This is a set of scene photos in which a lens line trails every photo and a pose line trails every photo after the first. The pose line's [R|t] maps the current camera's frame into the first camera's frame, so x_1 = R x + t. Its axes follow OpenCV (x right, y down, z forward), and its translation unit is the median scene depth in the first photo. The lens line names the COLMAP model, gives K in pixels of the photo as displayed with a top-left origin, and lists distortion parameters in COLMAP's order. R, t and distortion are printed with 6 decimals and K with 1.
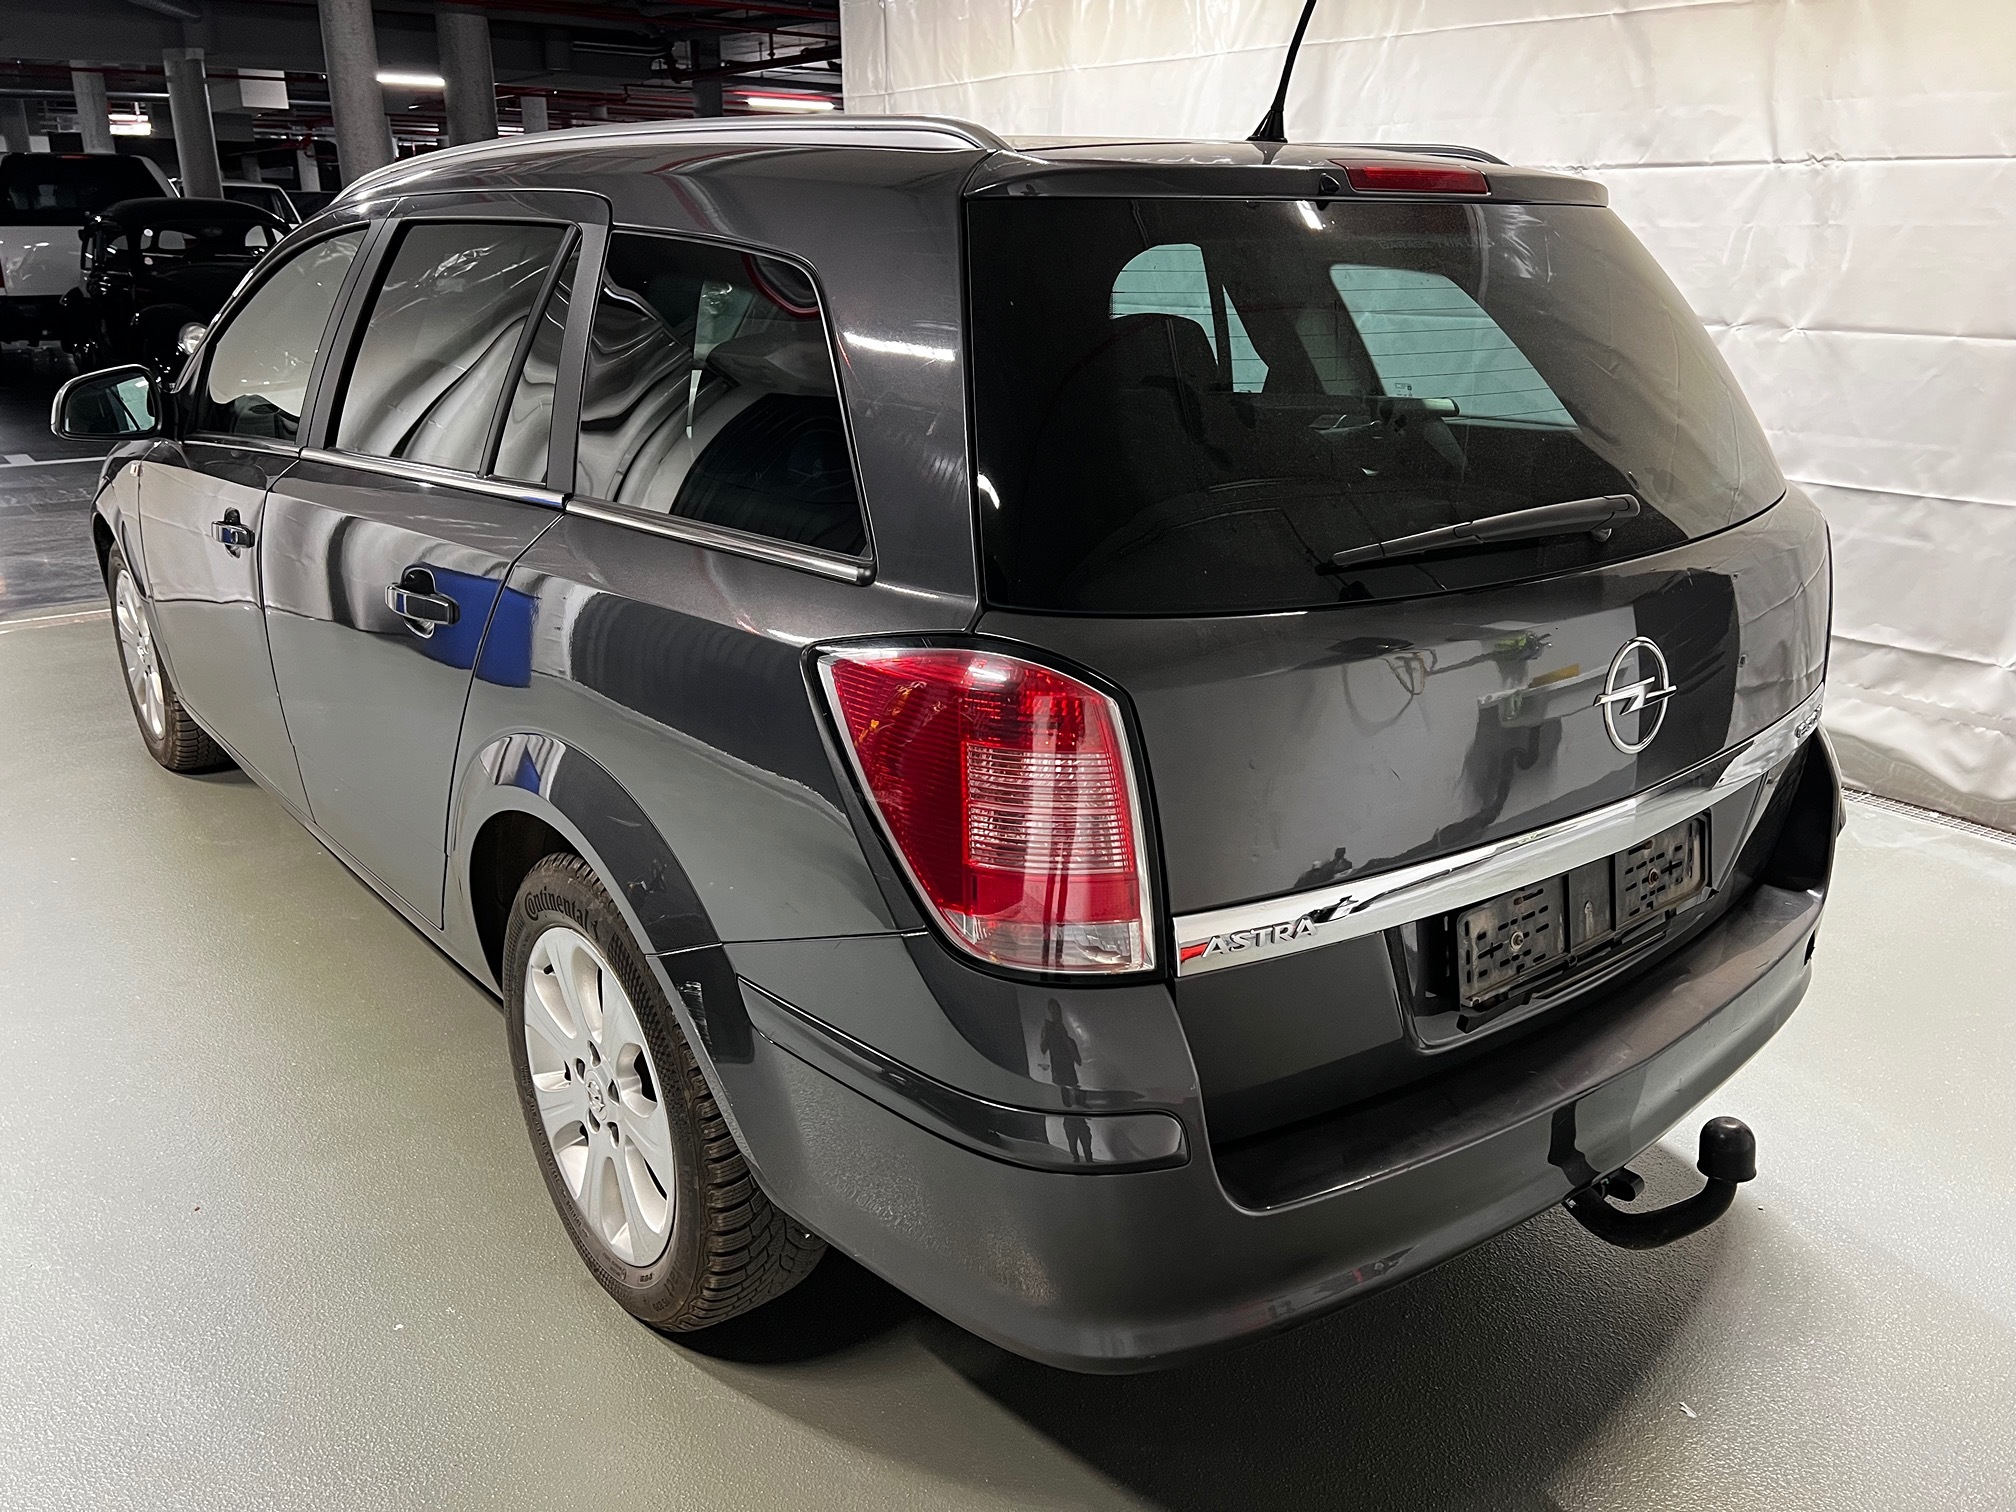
lens RADIAL K [[1521.2, 0, 1005.8], [0, 1521.2, 767.4], [0, 0, 1]] dist [0.041885, -0.046912]
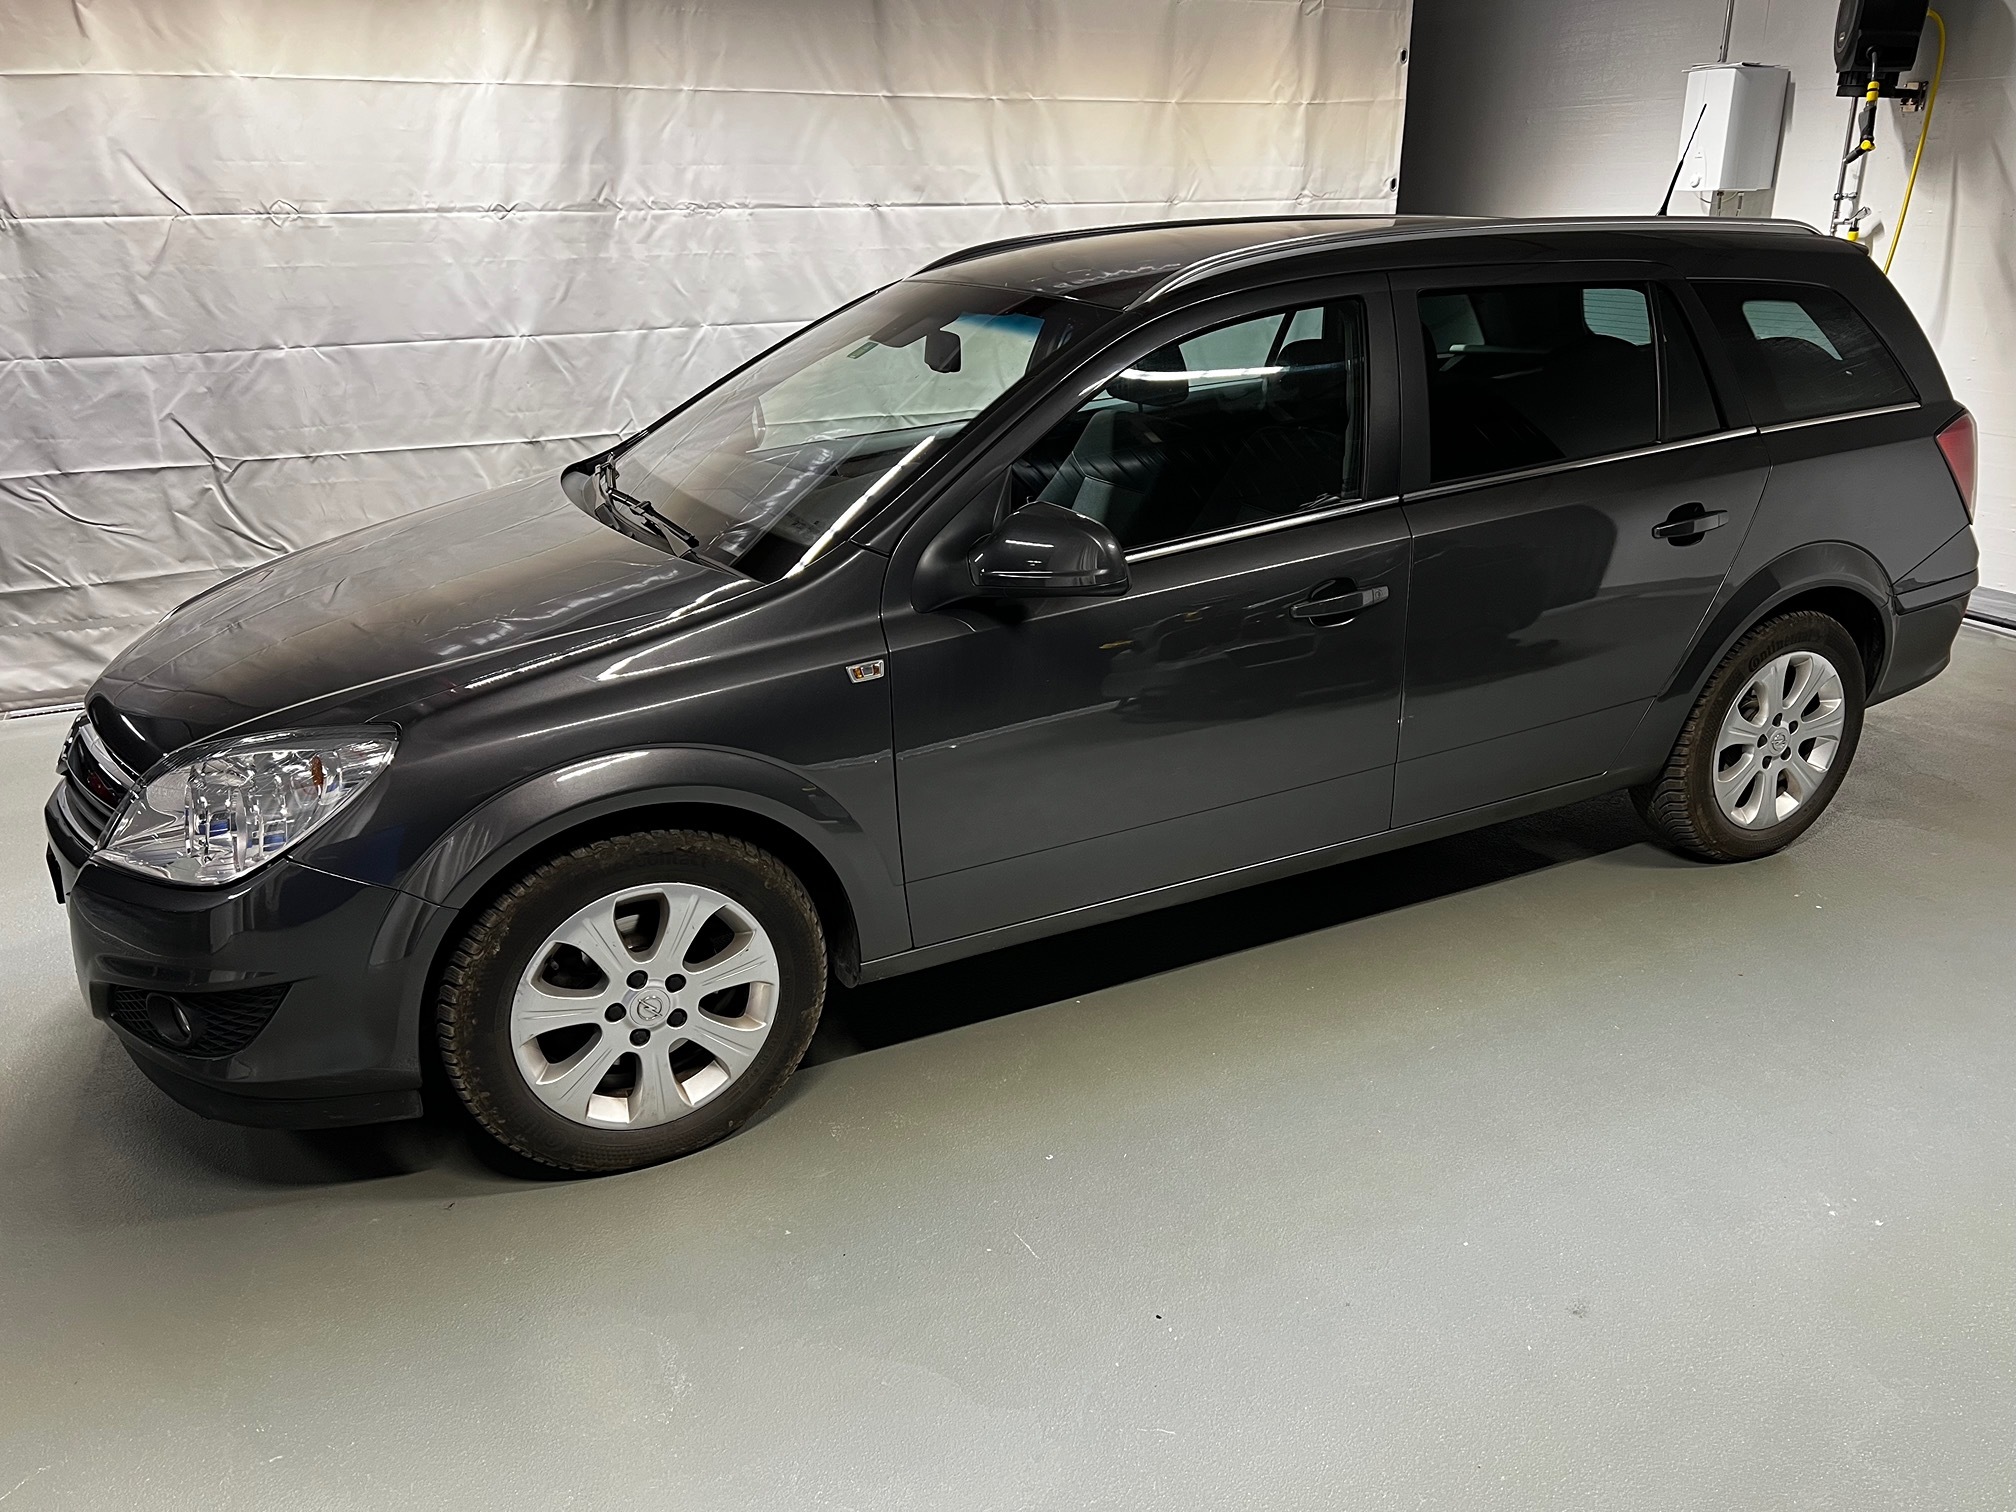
lens RADIAL K [[1521.2, 0, 1008.6], [0, 1521.2, 748.9], [0, 0, 1]] dist [0.041885, -0.046912]
pose [[0.215069, -0.342611, 0.914529, -1.114847], [0.333388, 0.905944, 0.260992, -0.296739], [-0.917931, 0.248762, 0.309063, 0.654049]]
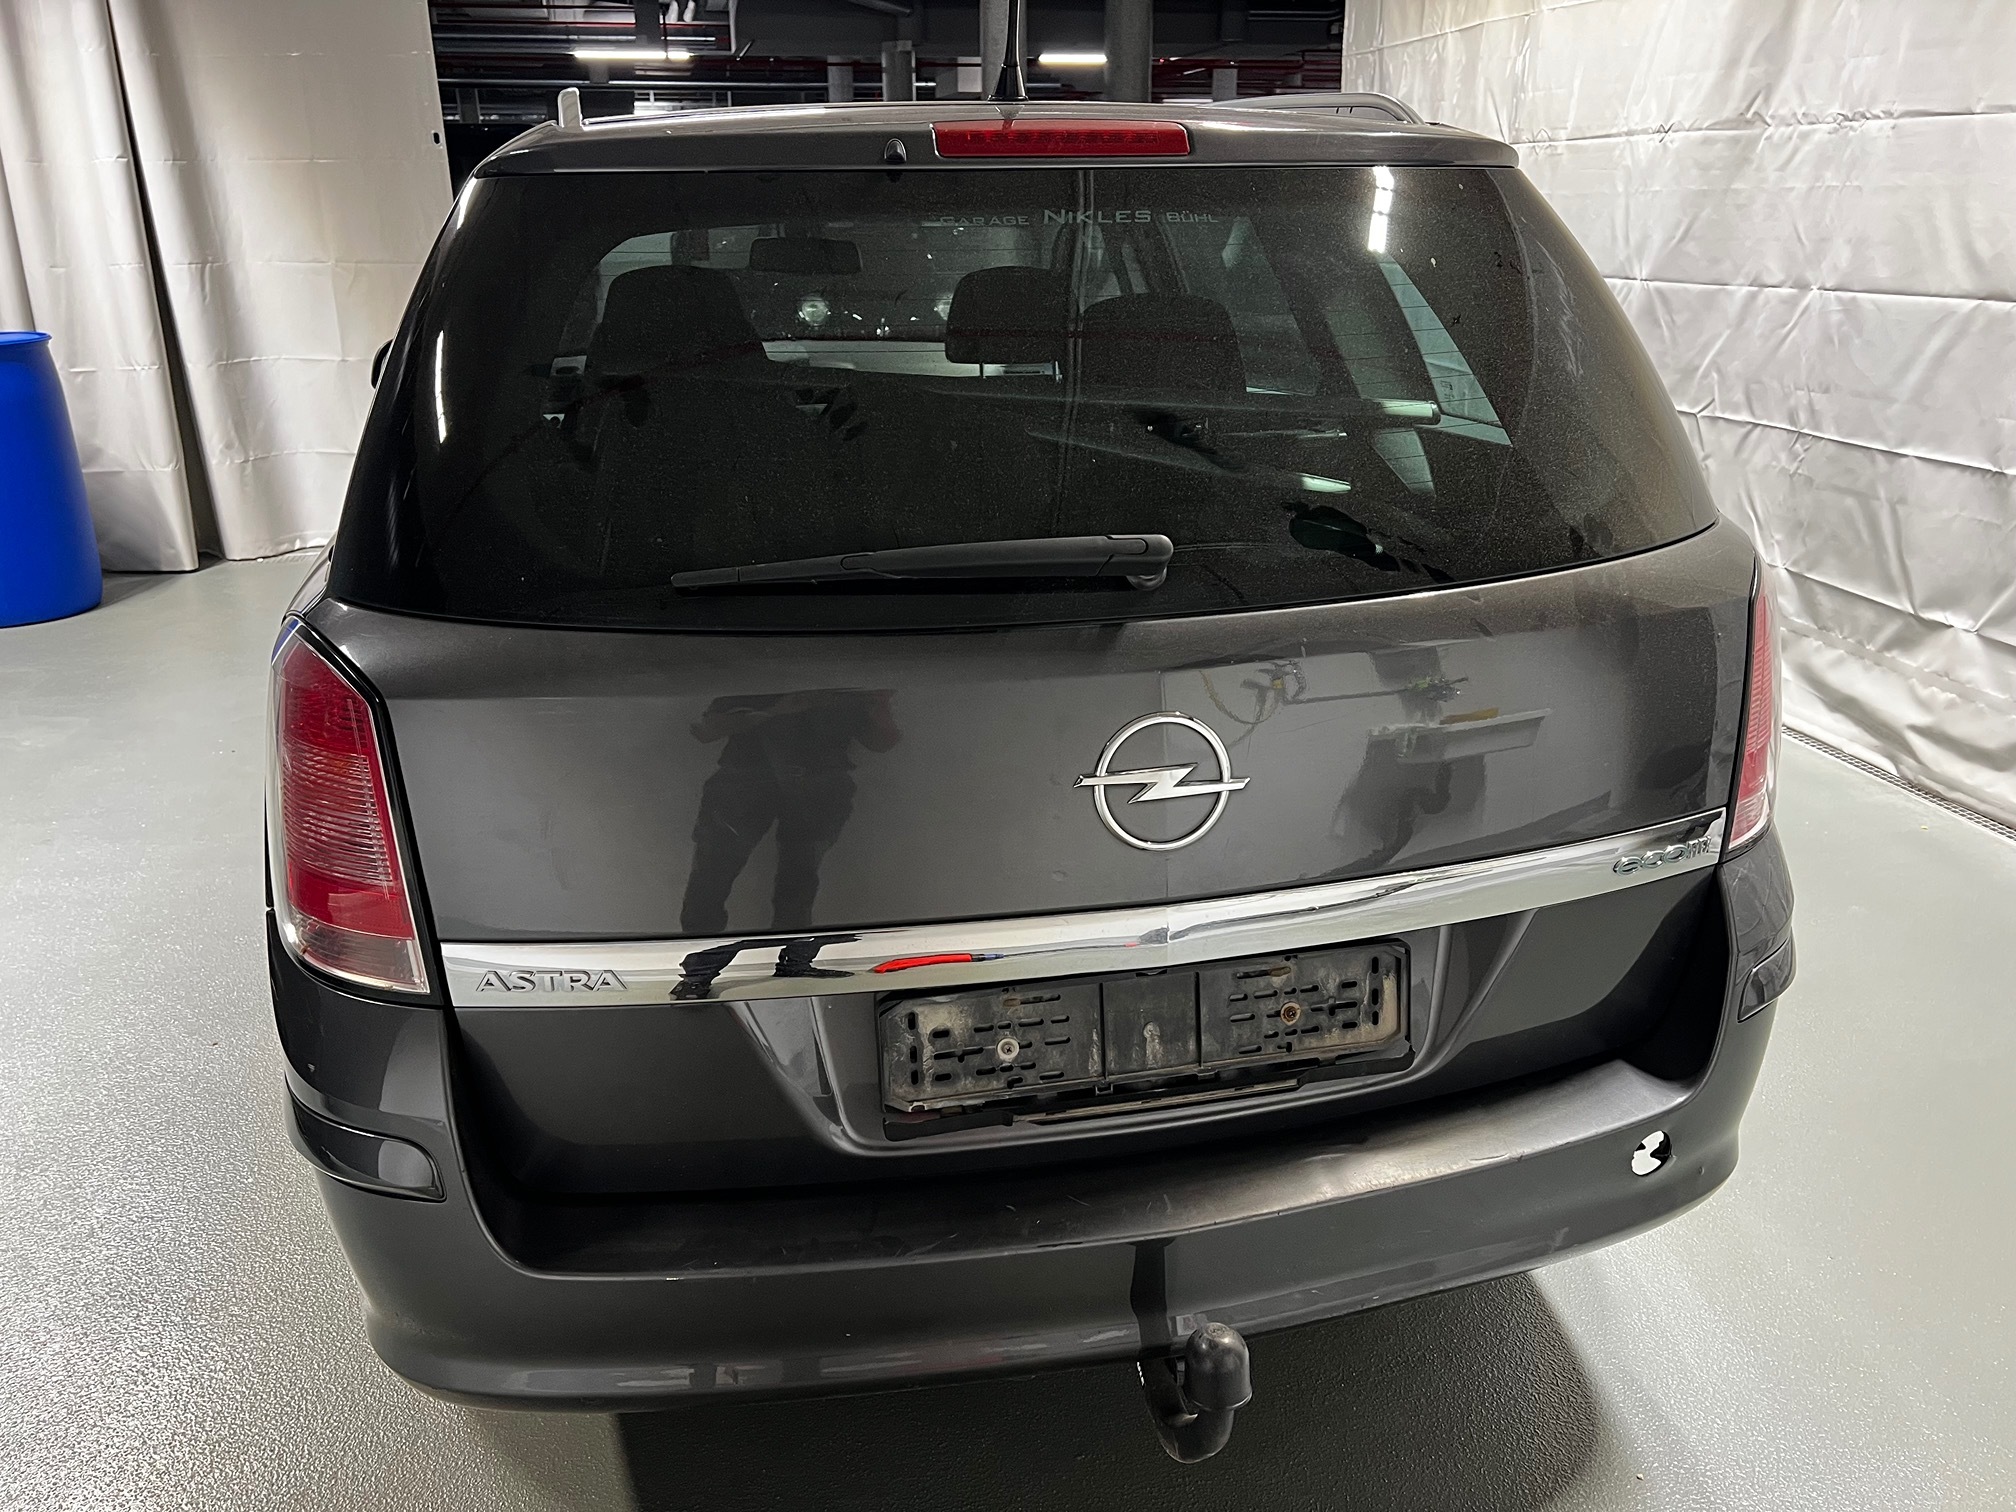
lens RADIAL K [[1521.2, 0, 991.7], [0, 1521.2, 760.4], [0, 0, 1]] dist [0.041885, -0.046912]
pose [[0.897912, 0.139200, -0.417586, 0.279205], [-0.132669, 0.990148, 0.044788, -0.034684], [0.419707, 0.015185, 0.907533, 0.097369]]
